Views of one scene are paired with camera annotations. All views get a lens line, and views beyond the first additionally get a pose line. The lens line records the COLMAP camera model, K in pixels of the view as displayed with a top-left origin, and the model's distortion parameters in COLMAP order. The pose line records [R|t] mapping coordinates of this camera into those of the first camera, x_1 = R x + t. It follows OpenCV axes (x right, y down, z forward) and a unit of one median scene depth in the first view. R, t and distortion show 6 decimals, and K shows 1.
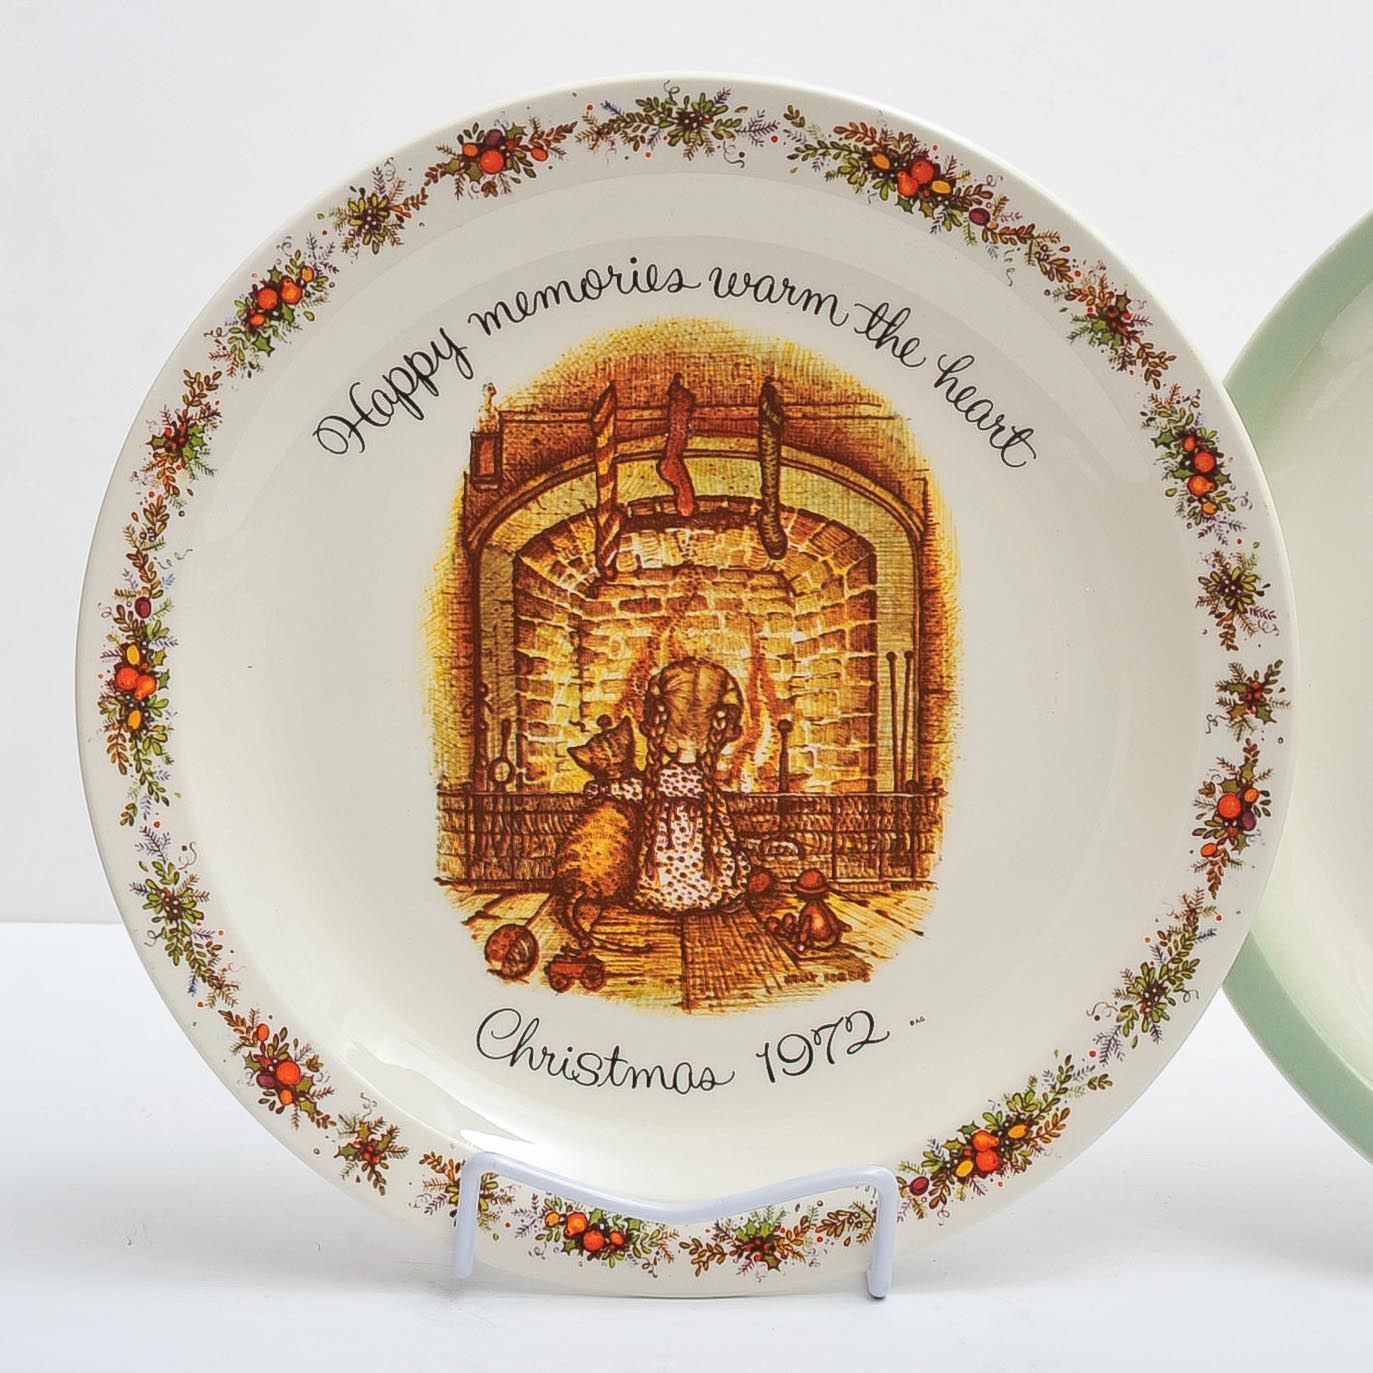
lens RADIAL K [[2817.4, 0, 686.6], [0, 2817.4, 687.3], [0, 0, 1]] dist [0.002184, 0.000000]
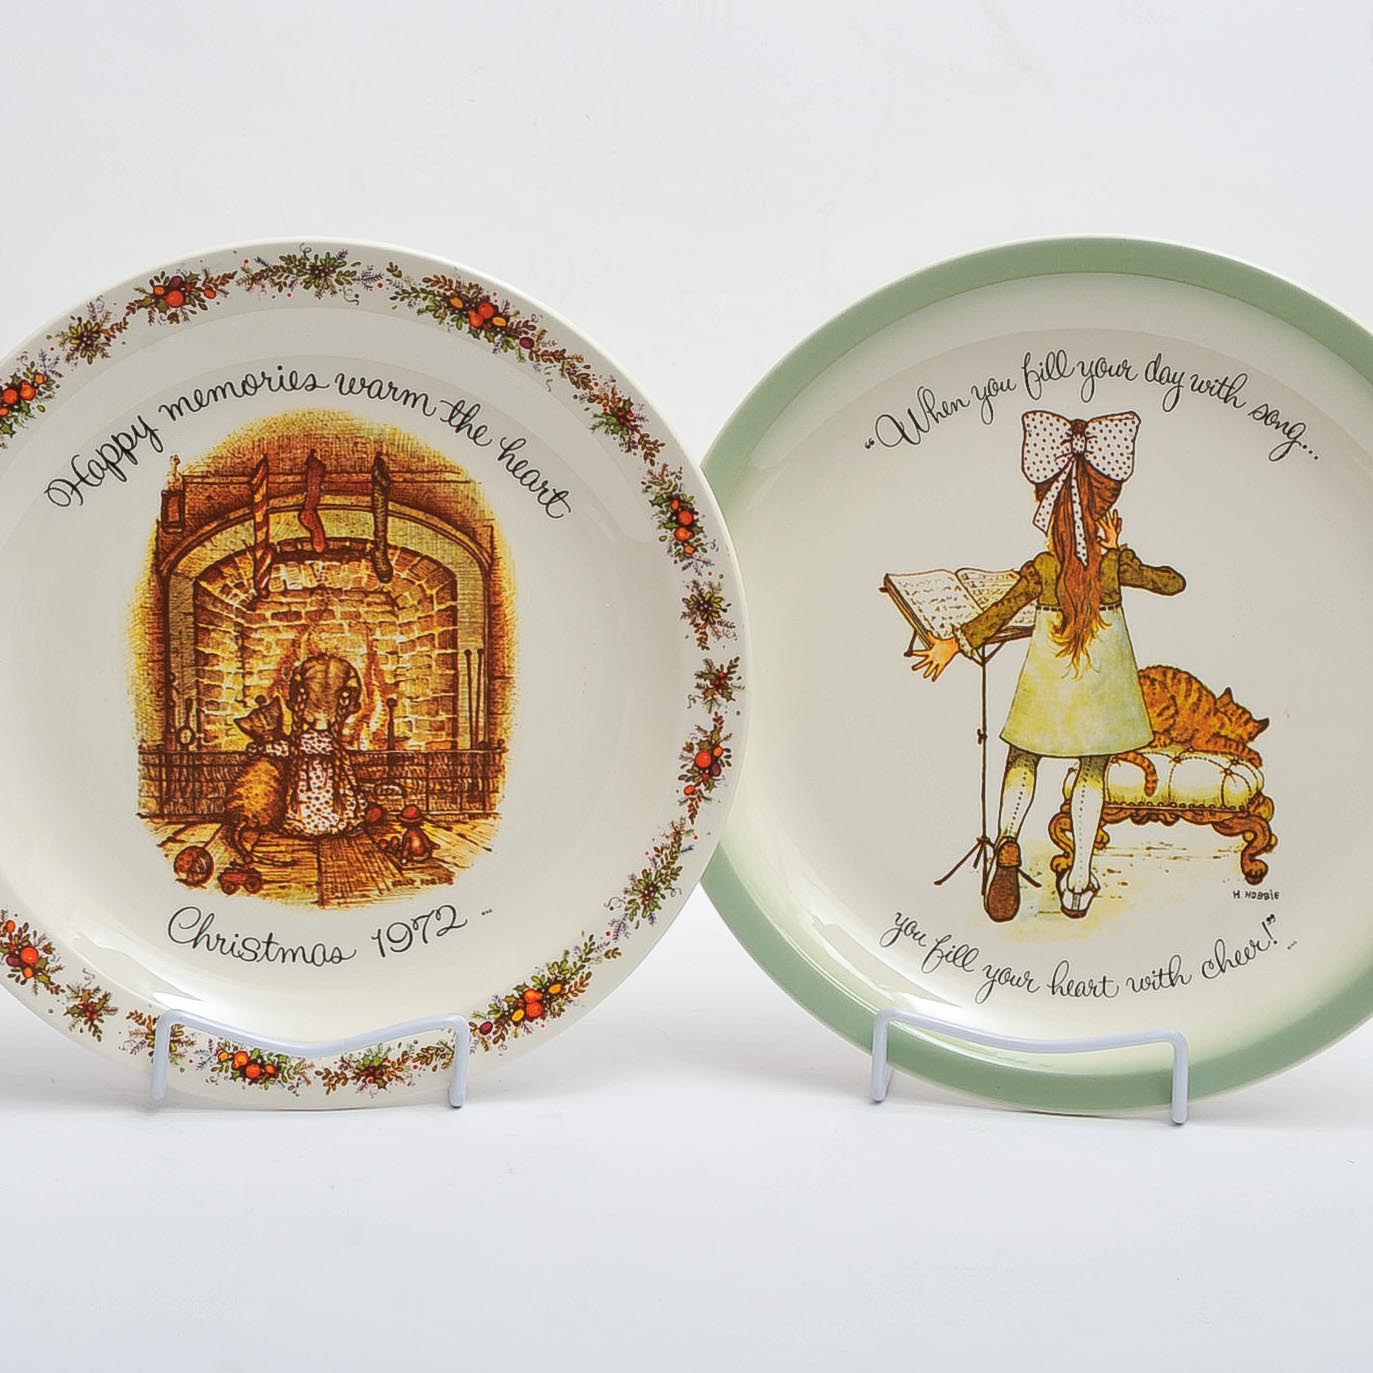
lens RADIAL K [[2732.1, 0, 686.5], [0, 2732.1, 685.1], [0, 0, 1]] dist [0.046886, 0.000000]
pose [[0.994443, -0.002885, 0.105240, 0.038505], [-0.000594, 0.999455, 0.033011, -0.040710], [-0.105278, -0.032890, 0.993899, -0.370029]]
